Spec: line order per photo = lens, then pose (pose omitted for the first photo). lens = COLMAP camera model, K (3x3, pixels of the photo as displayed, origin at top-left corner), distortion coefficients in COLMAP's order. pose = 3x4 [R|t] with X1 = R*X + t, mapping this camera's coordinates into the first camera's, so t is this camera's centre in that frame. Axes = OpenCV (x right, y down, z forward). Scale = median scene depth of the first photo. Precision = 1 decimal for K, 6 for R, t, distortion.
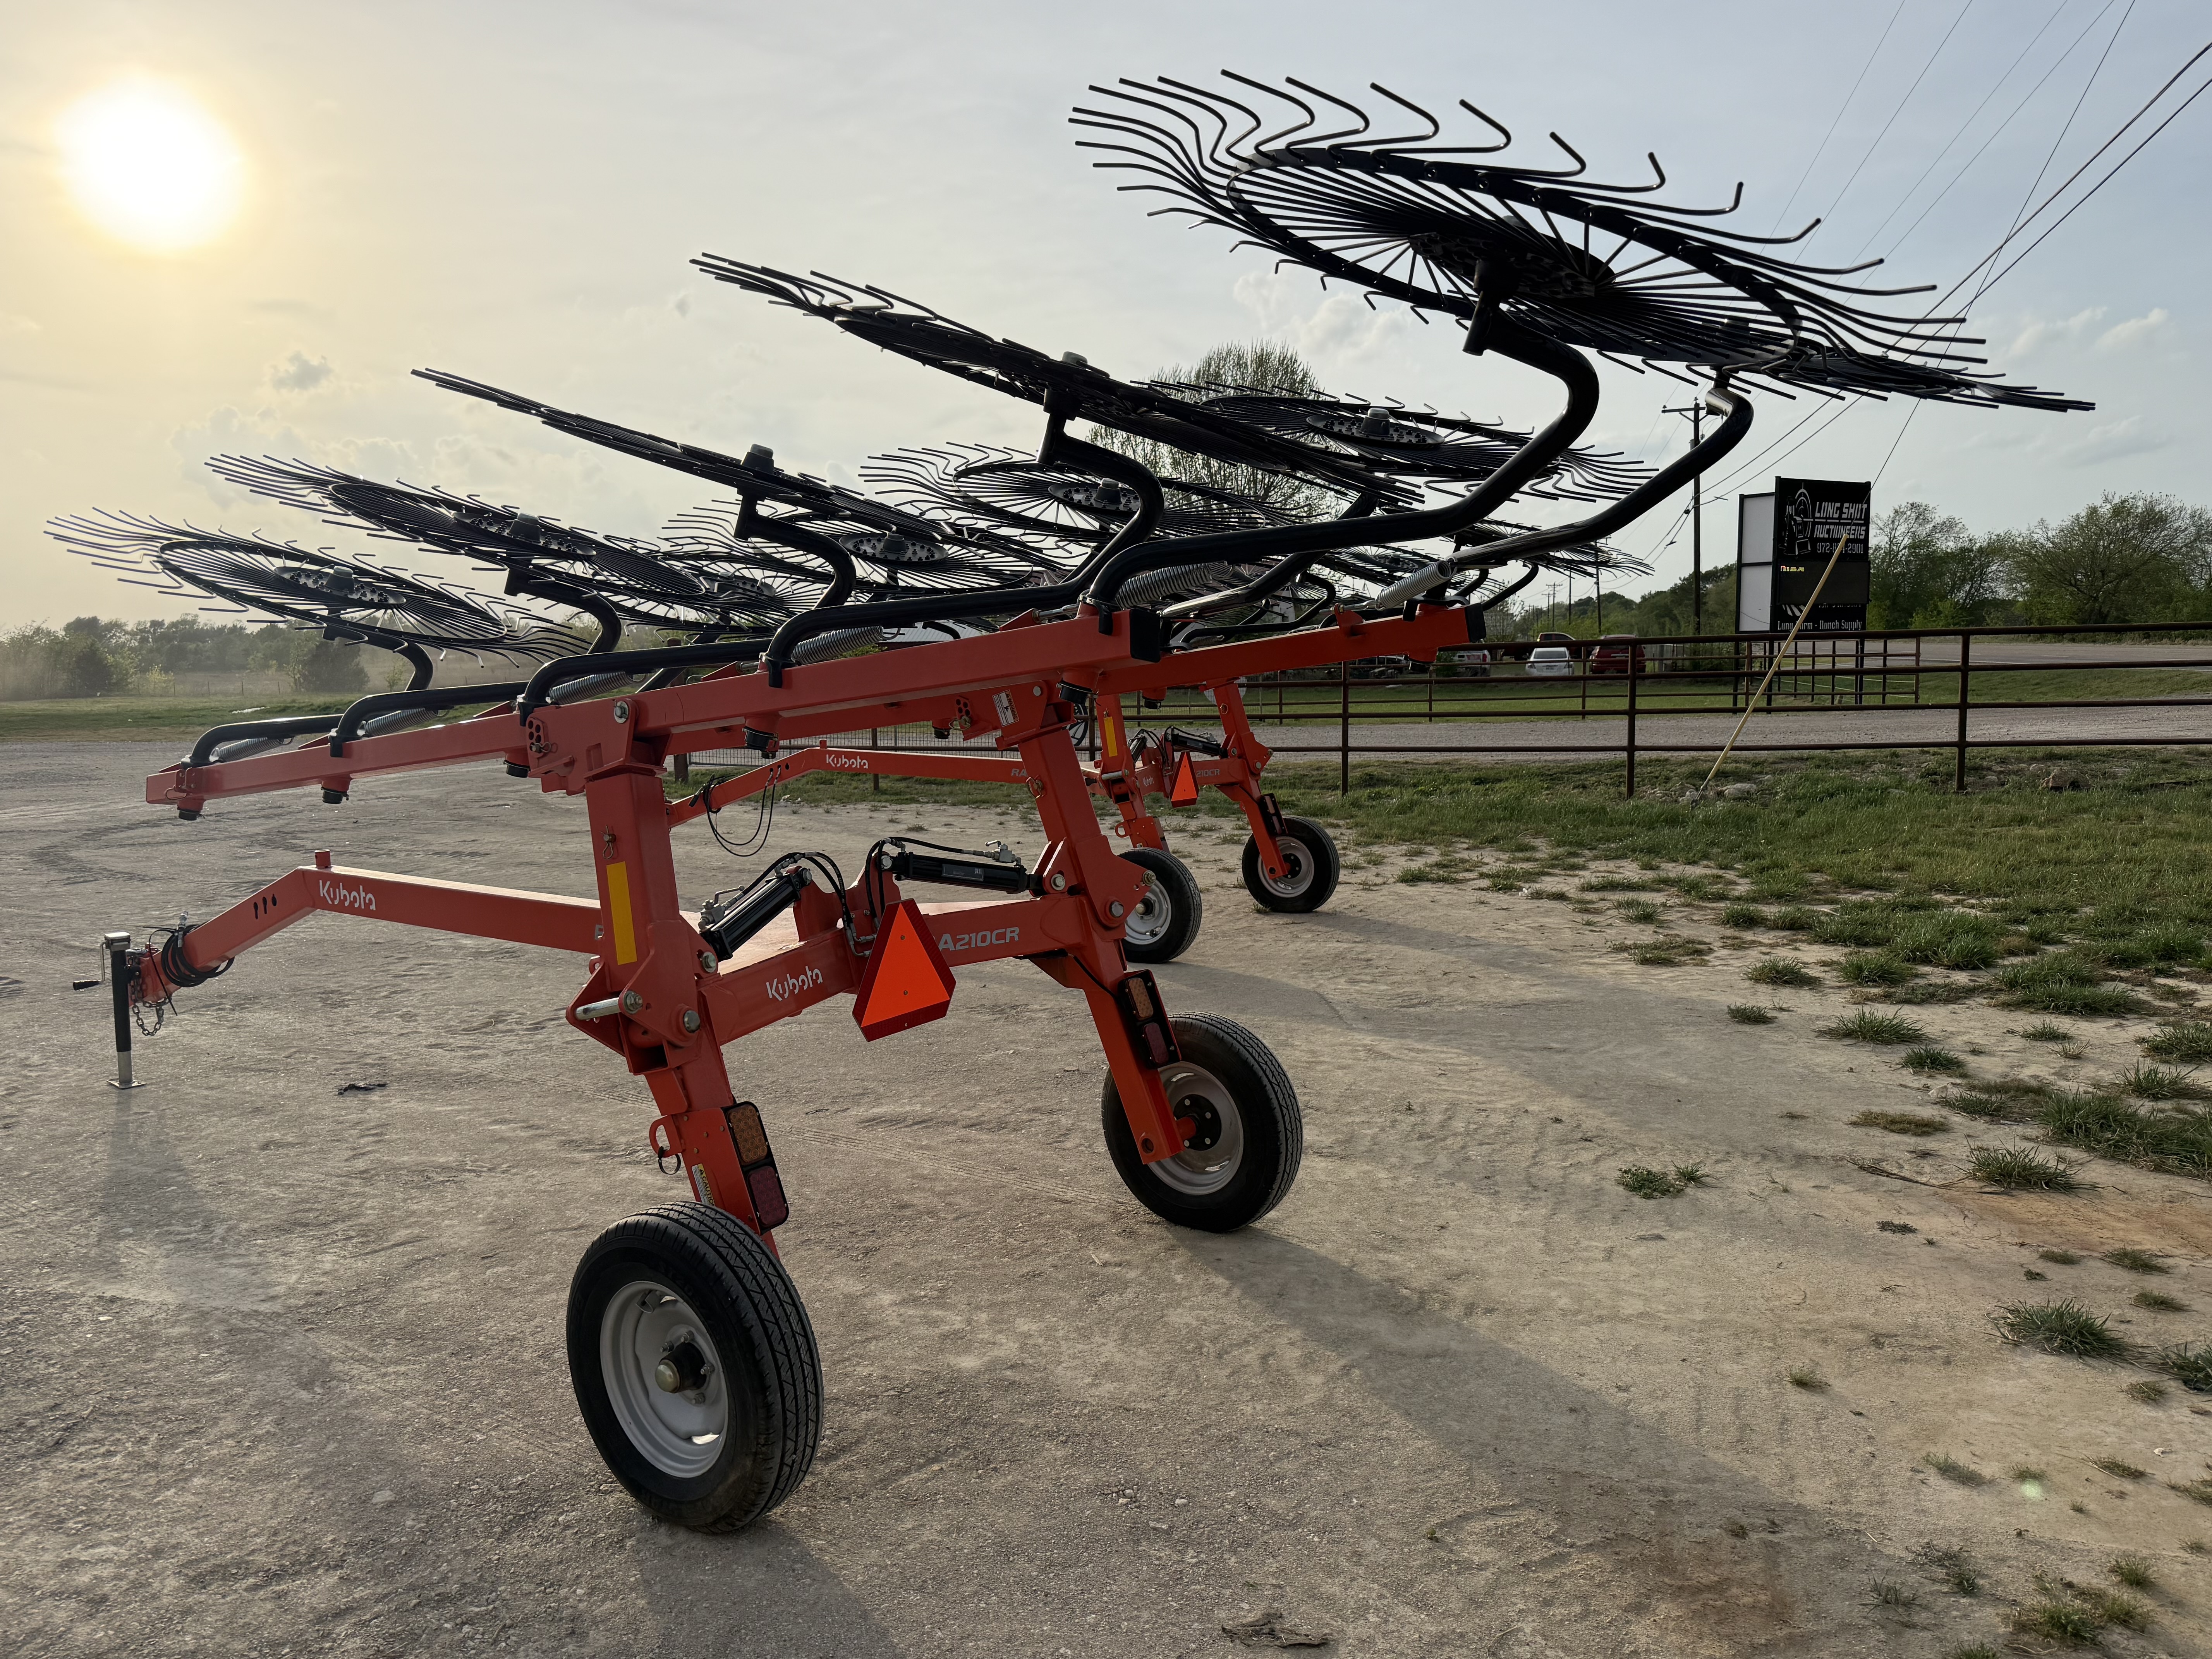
lens RADIAL K [[1623.5, 0, 1116.9], [0, 1623.5, 834.3], [0, 0, 1]] dist [0.048639, -0.064228]
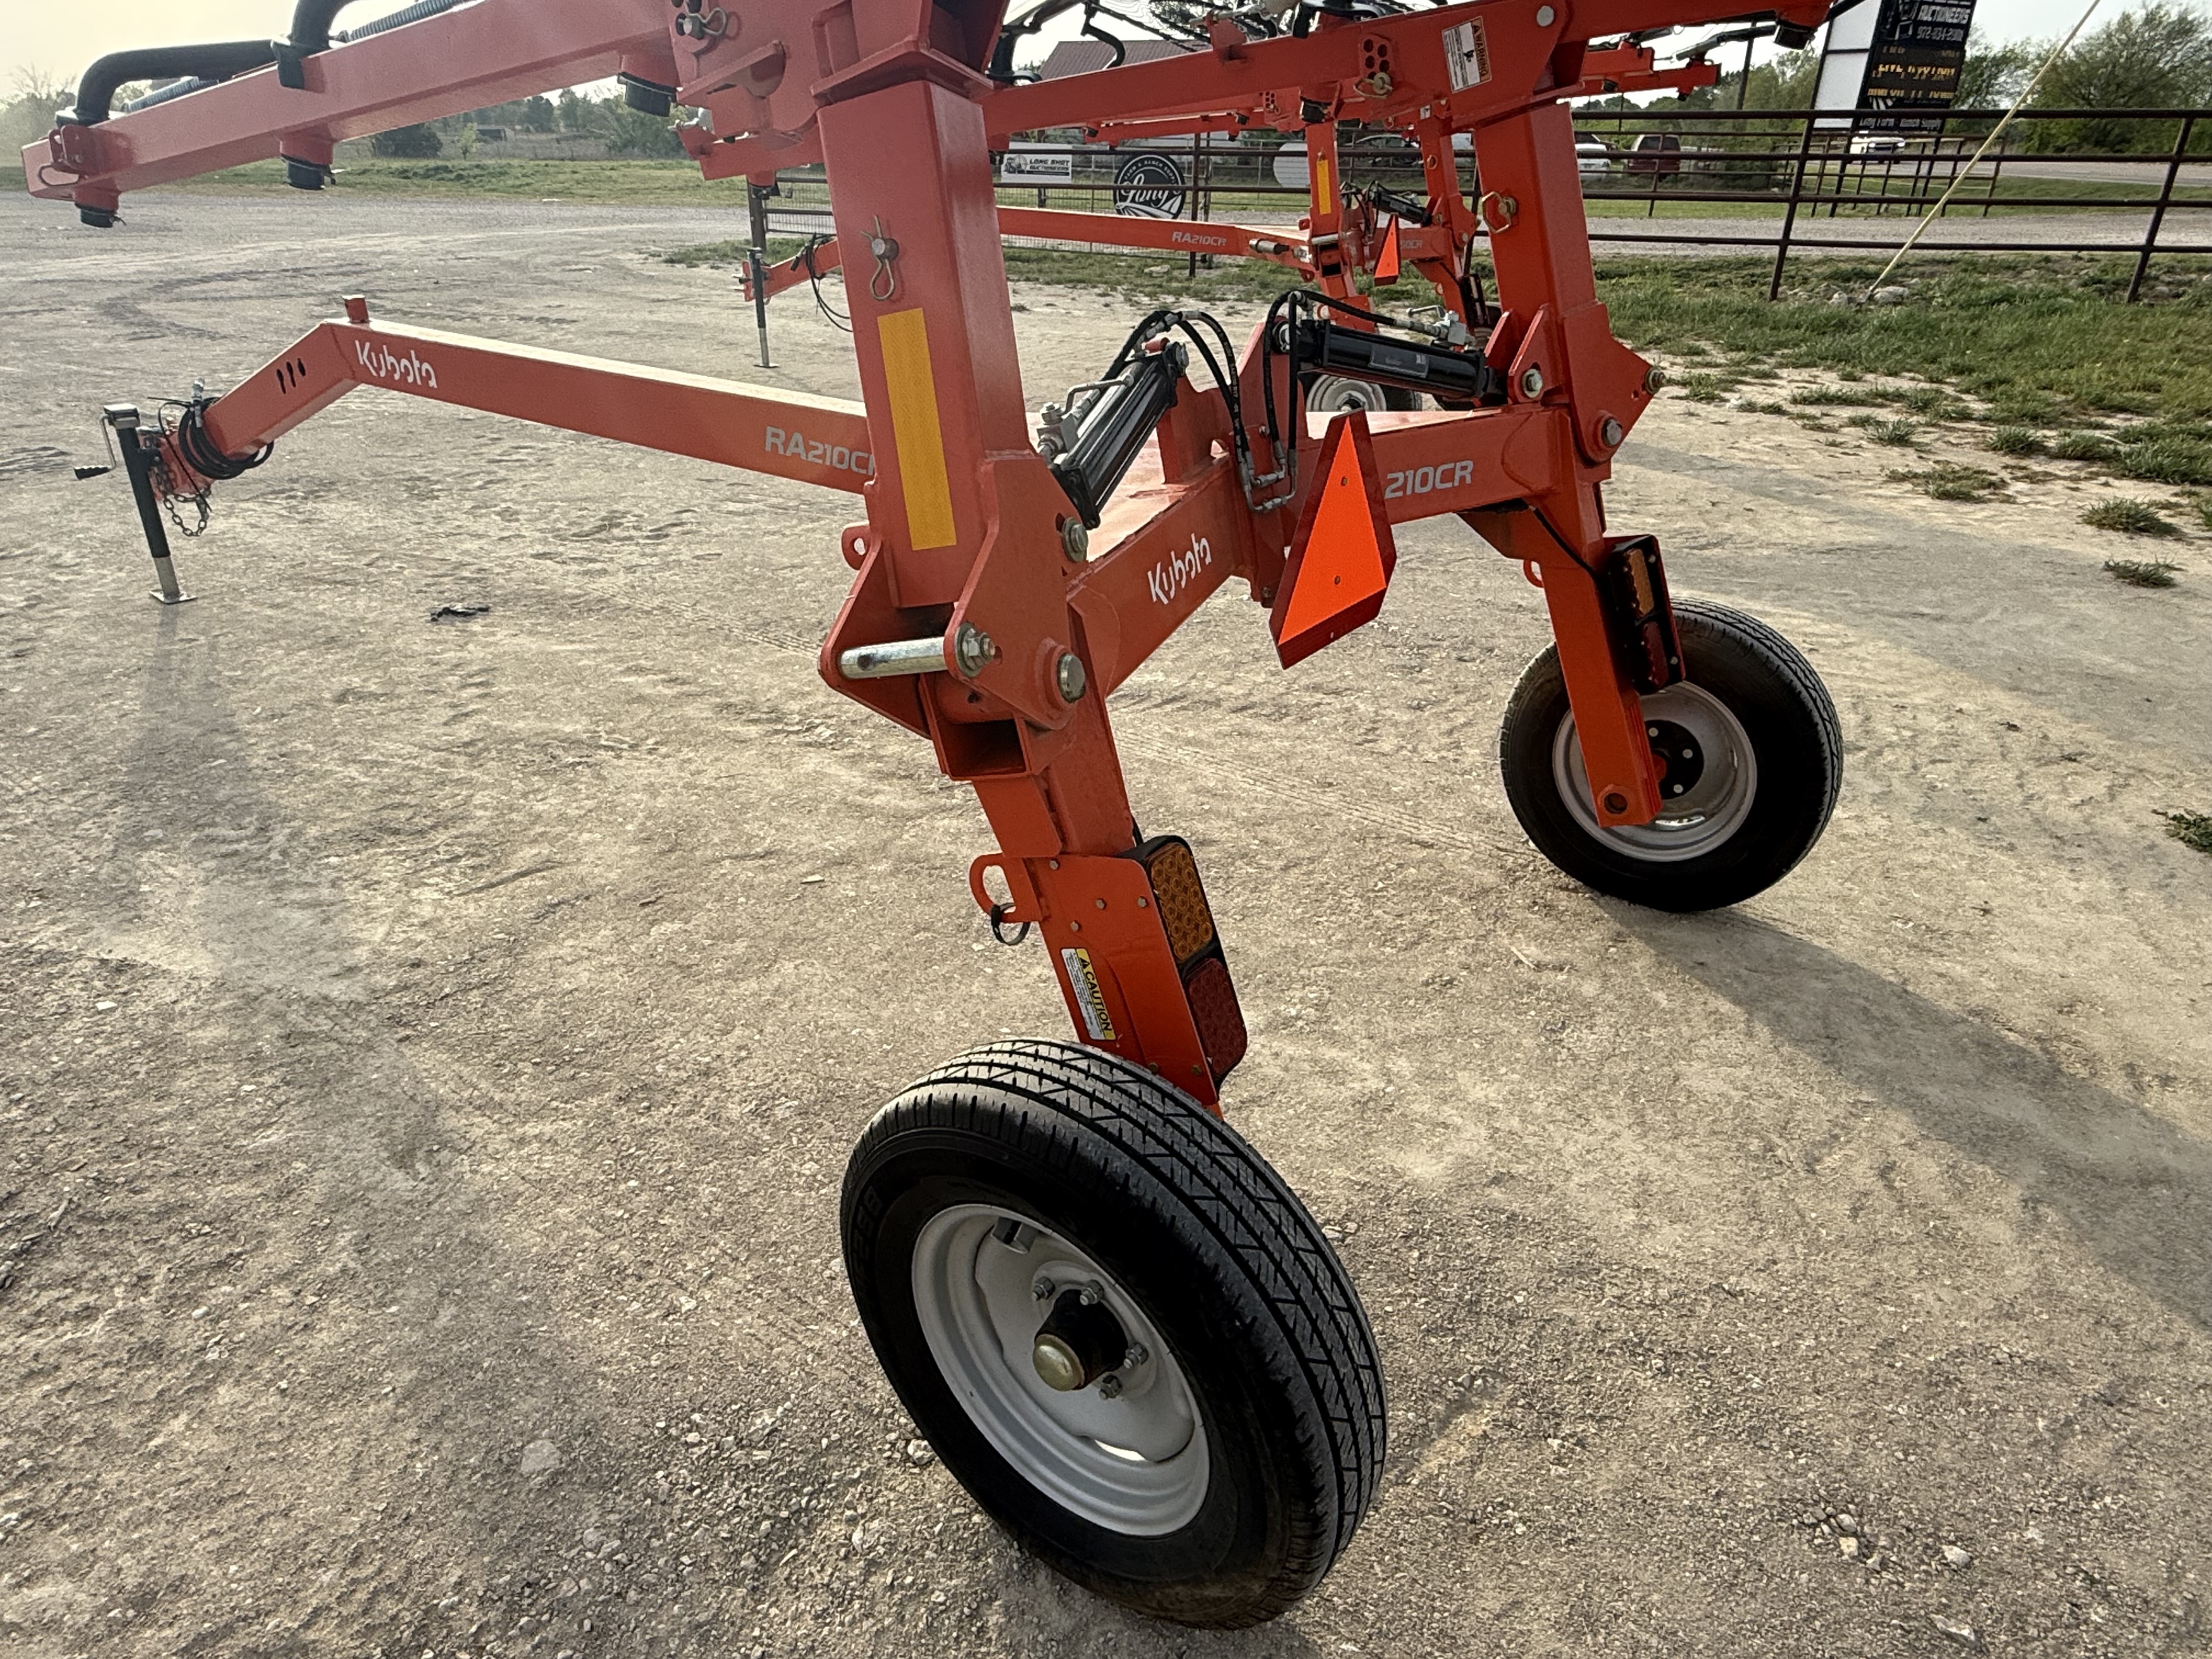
lens RADIAL K [[1368.8, 0, 1113.3], [0, 1368.8, 831.3], [0, 0, 1]] dist [0.009145, -0.008014]
pose [[0.999426, 0.033876, -0.000482, -0.186626], [-0.031626, 0.937939, 0.345355, 0.014677], [0.012152, -0.345142, 0.938472, 0.461453]]
